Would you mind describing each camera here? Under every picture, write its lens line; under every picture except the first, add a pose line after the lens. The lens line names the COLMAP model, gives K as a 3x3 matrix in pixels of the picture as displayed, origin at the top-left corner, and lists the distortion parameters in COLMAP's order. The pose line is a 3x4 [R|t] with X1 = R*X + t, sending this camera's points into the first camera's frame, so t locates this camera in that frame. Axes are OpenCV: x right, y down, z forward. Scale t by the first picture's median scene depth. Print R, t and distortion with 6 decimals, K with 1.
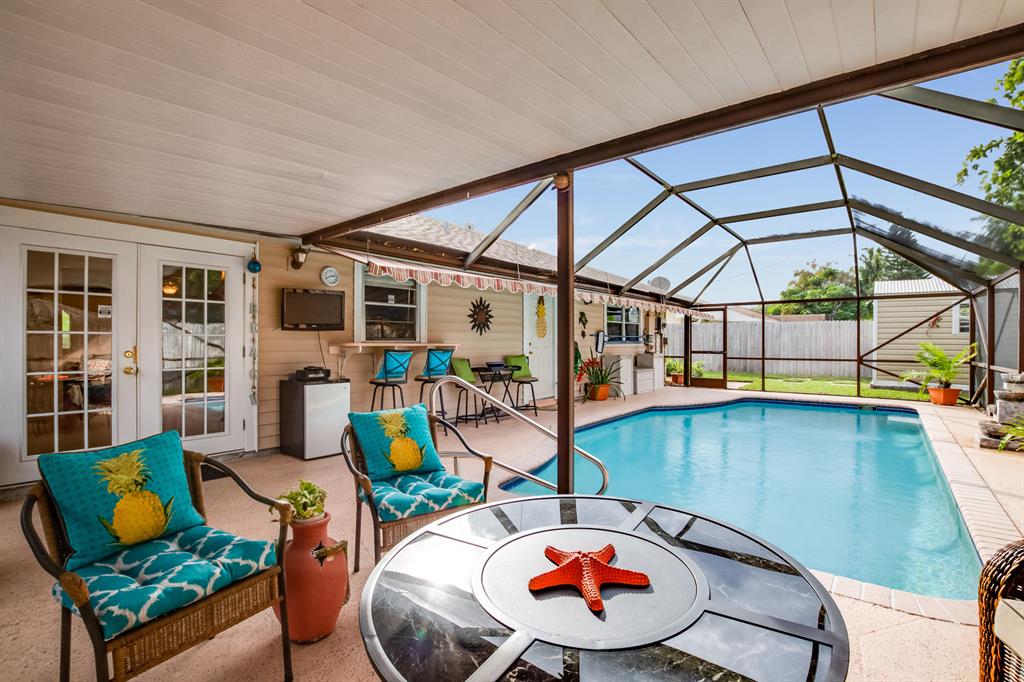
lens RADIAL K [[479.1, 0, 519.2], [0, 479.1, 343.3], [0, 0, 1]] dist [-0.032890, 0.003101]
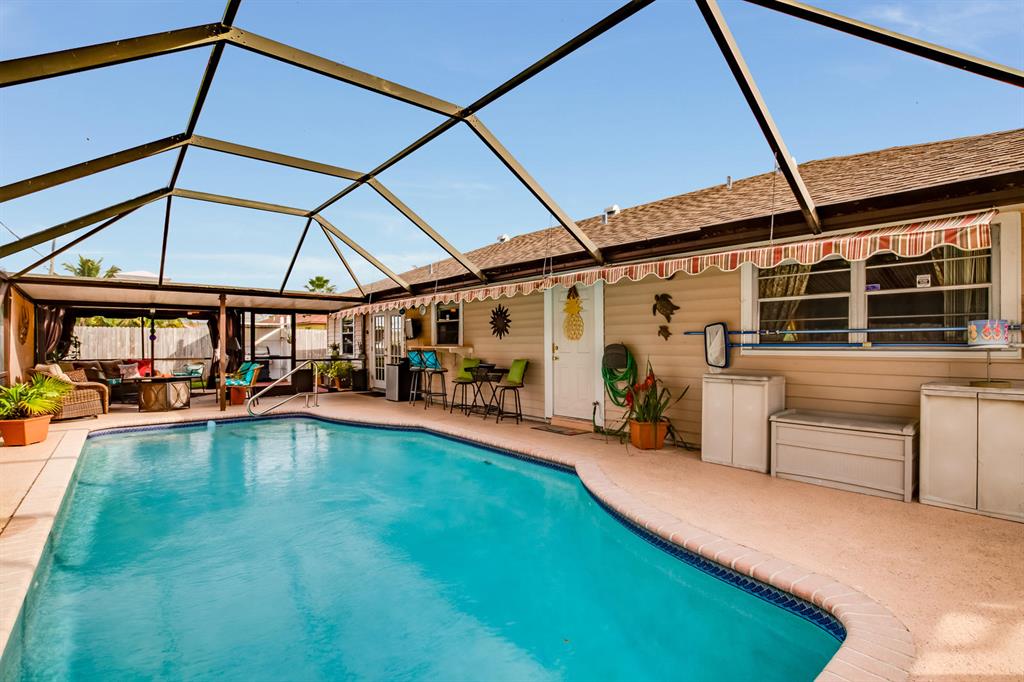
lens RADIAL K [[479.1, 0, 515.0], [0, 479.1, 341.6], [0, 0, 1]] dist [-0.032890, 0.003101]
pose [[-0.184523, -0.005244, -0.982814, 0.964092], [0.001445, 0.999983, -0.005607, -0.005384], [0.982827, -0.002455, -0.184512, 1.208481]]
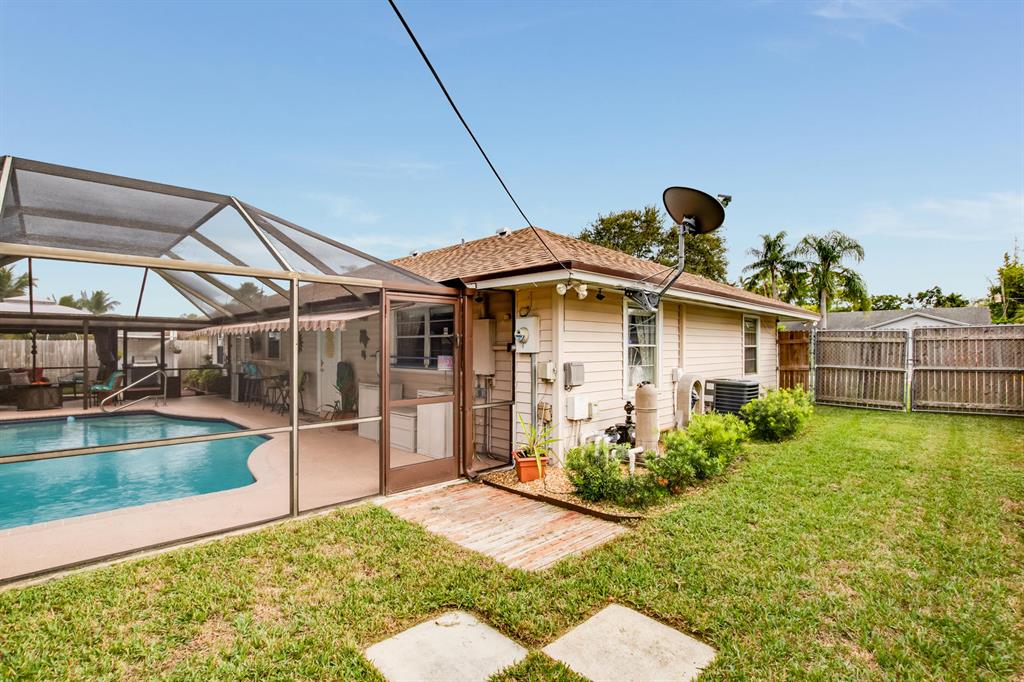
lens RADIAL K [[479.1, 0, 513.4], [0, 479.1, 347.0], [0, 0, 1]] dist [-0.032890, 0.003101]
pose [[-0.100213, -0.001683, -0.994965, 1.291638], [-0.001402, 0.999998, -0.001550, -0.041677], [0.994965, 0.001239, -0.100215, 1.779298]]
